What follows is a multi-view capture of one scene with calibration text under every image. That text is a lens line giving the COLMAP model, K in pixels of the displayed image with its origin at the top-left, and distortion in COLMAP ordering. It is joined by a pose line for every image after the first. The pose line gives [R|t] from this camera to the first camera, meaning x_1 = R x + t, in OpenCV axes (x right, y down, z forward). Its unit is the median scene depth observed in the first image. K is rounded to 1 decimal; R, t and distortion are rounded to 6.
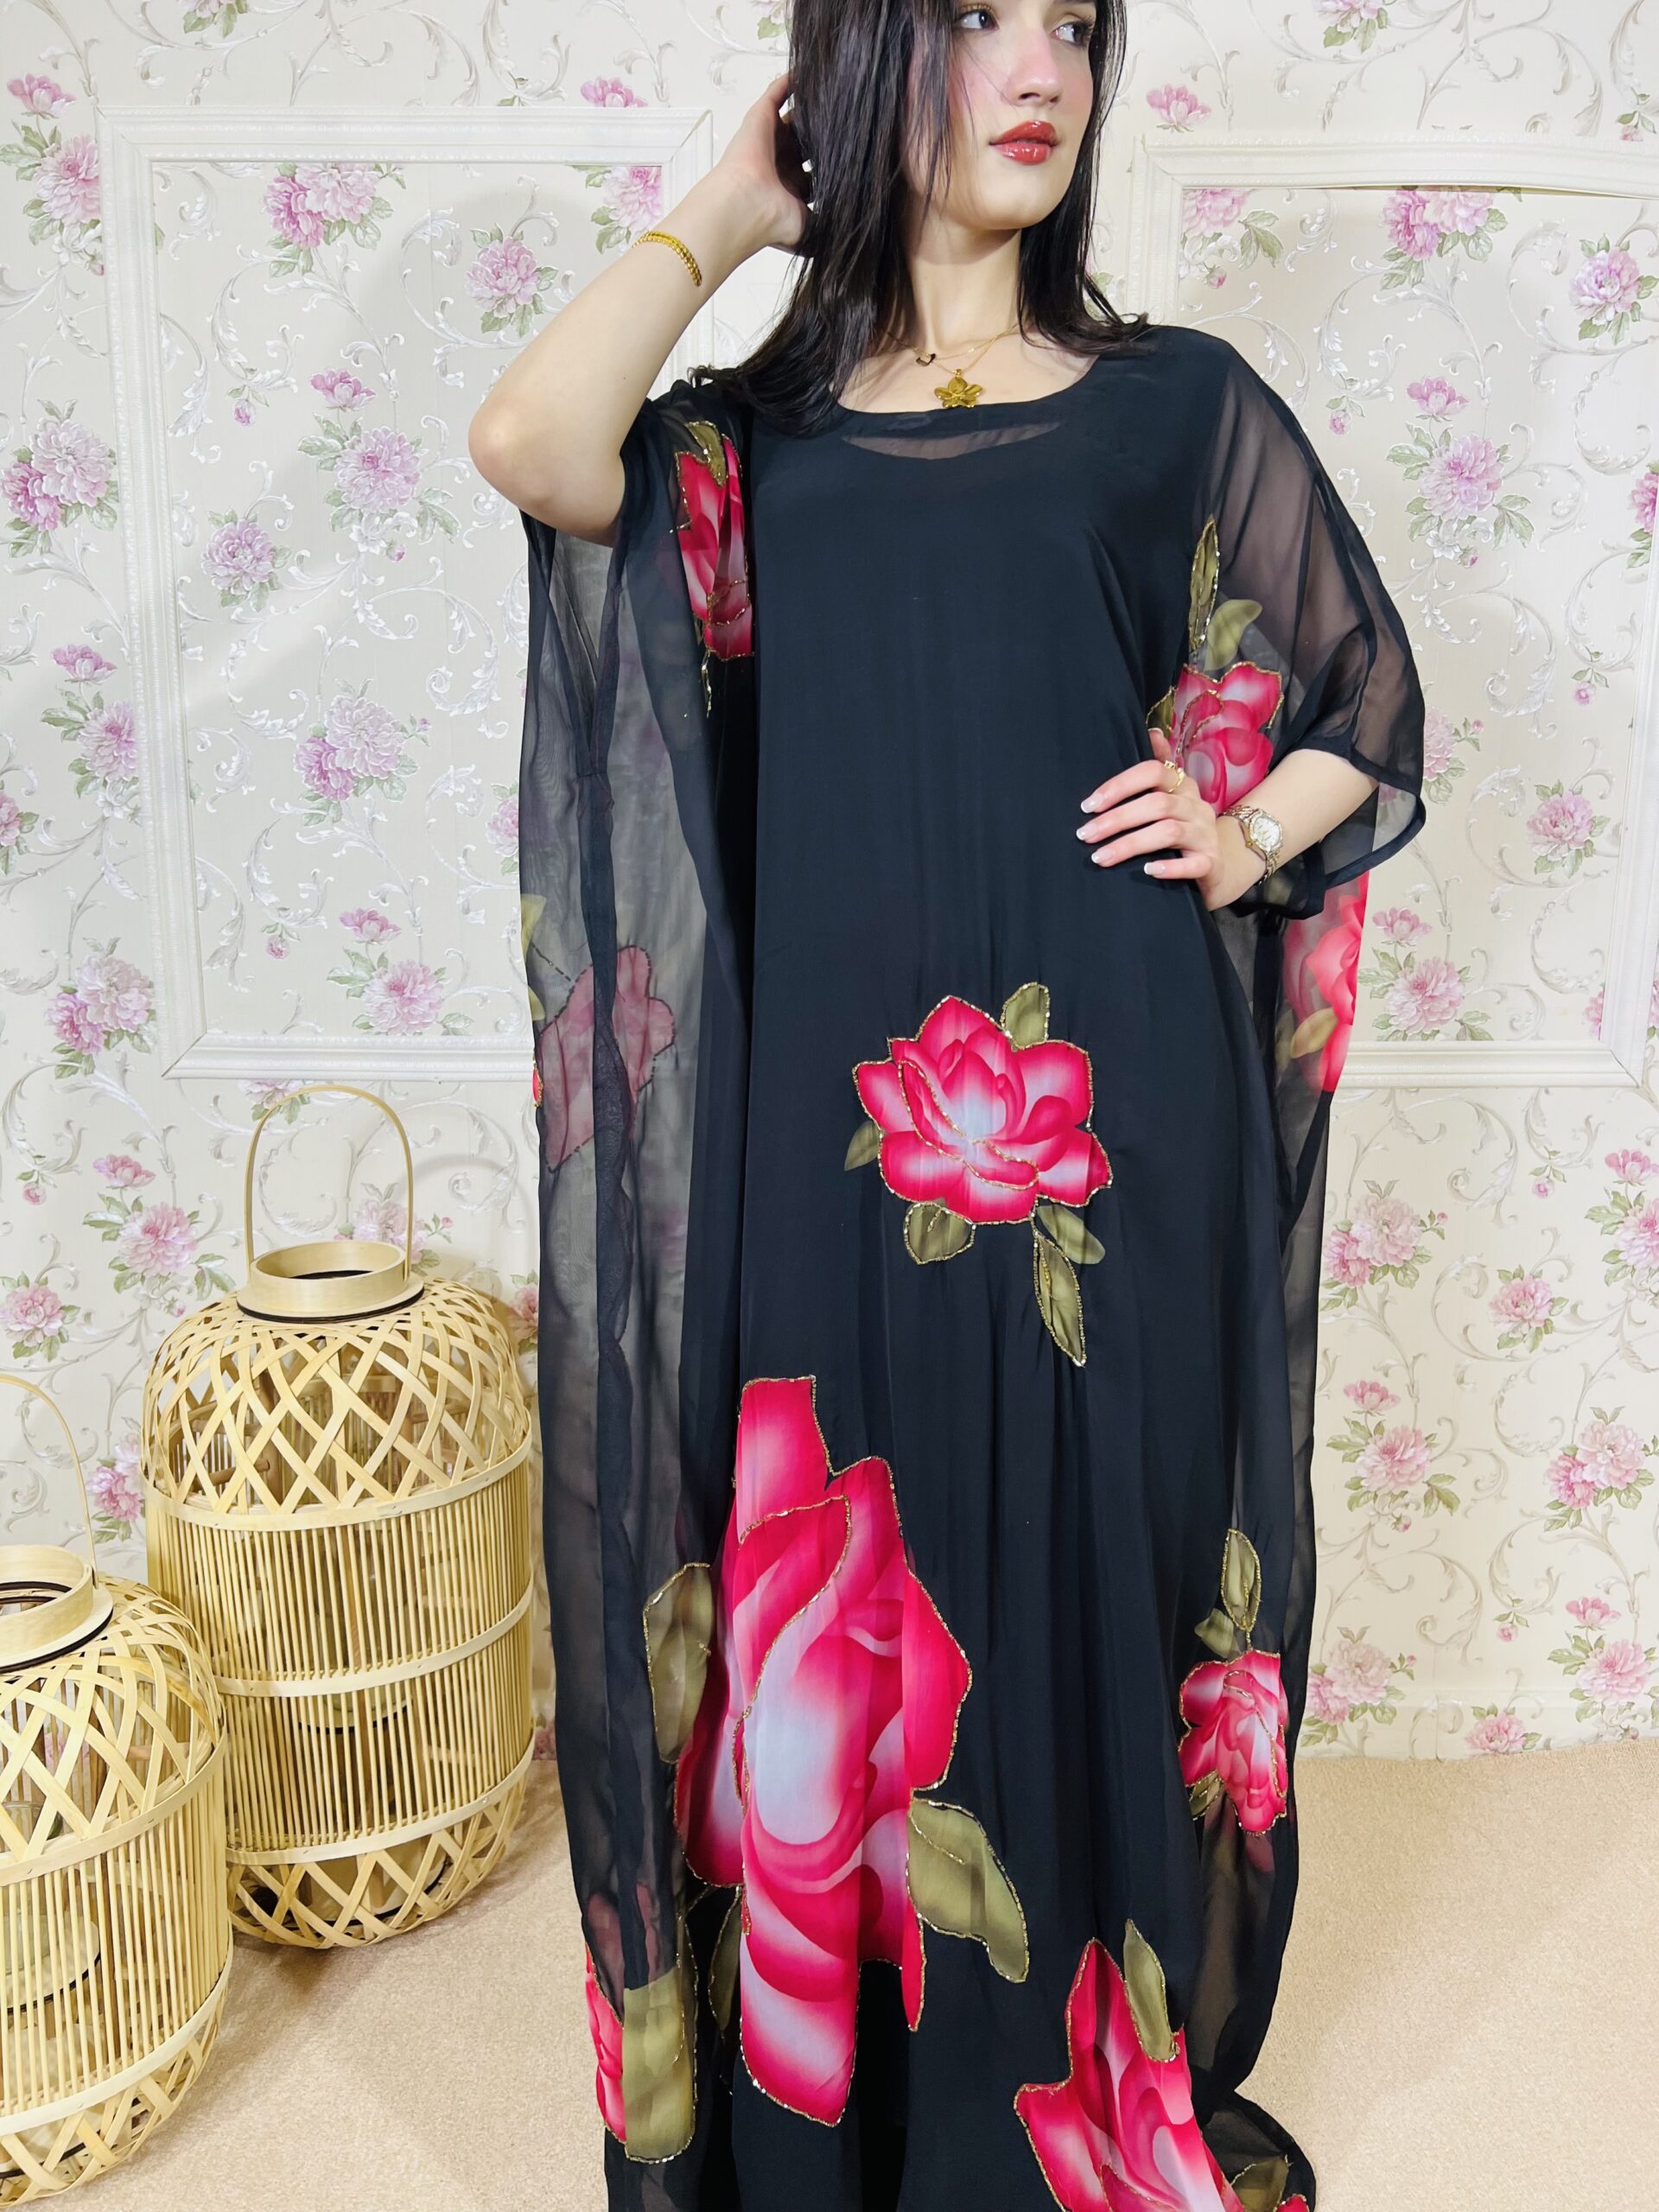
lens RADIAL K [[1611.5, 0, 839.1], [0, 1611.5, 1111.9], [0, 0, 1]] dist [0.033540, -0.038300]
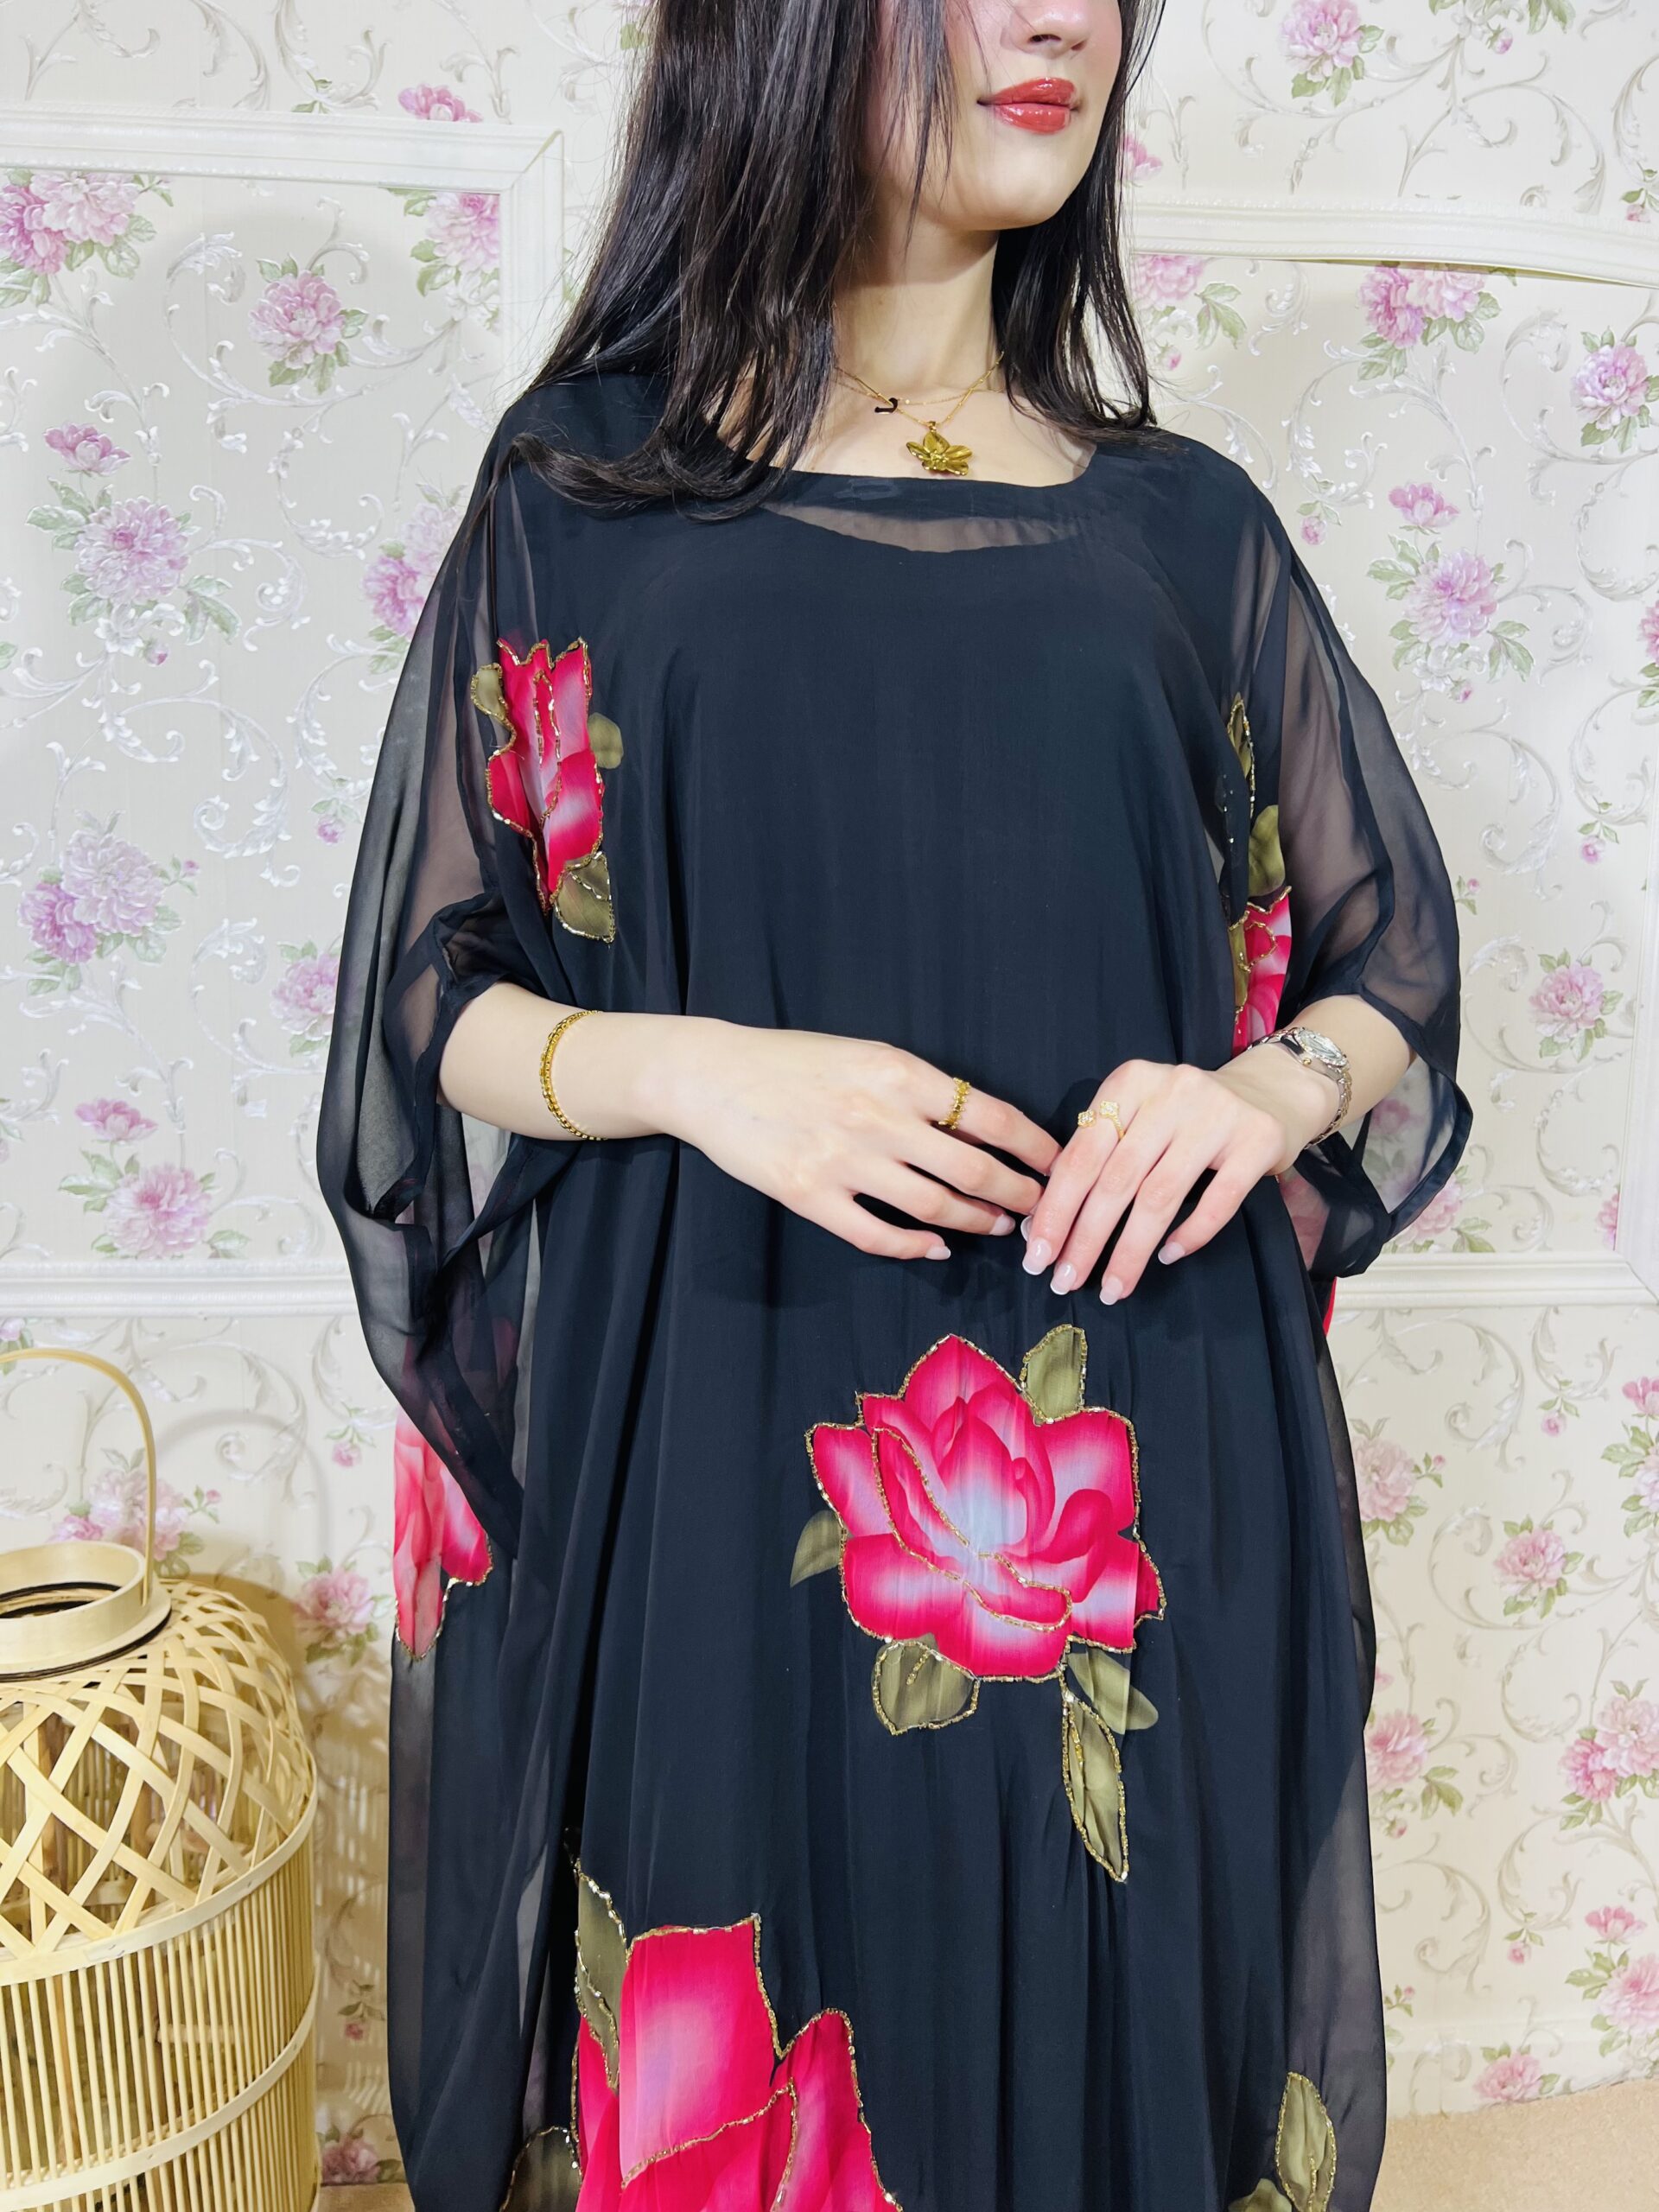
lens RADIAL K [[1611.5, 0, 839.1], [0, 1611.5, 1111.9], [0, 0, 1]] dist [0.033540, -0.038300]
pose [[0.995967, -0.001002, 0.089712, -0.013220], [0.006359, 0.998211, -0.059445, -0.072463], [-0.089492, 0.059776, 0.994192, 0.195484]]
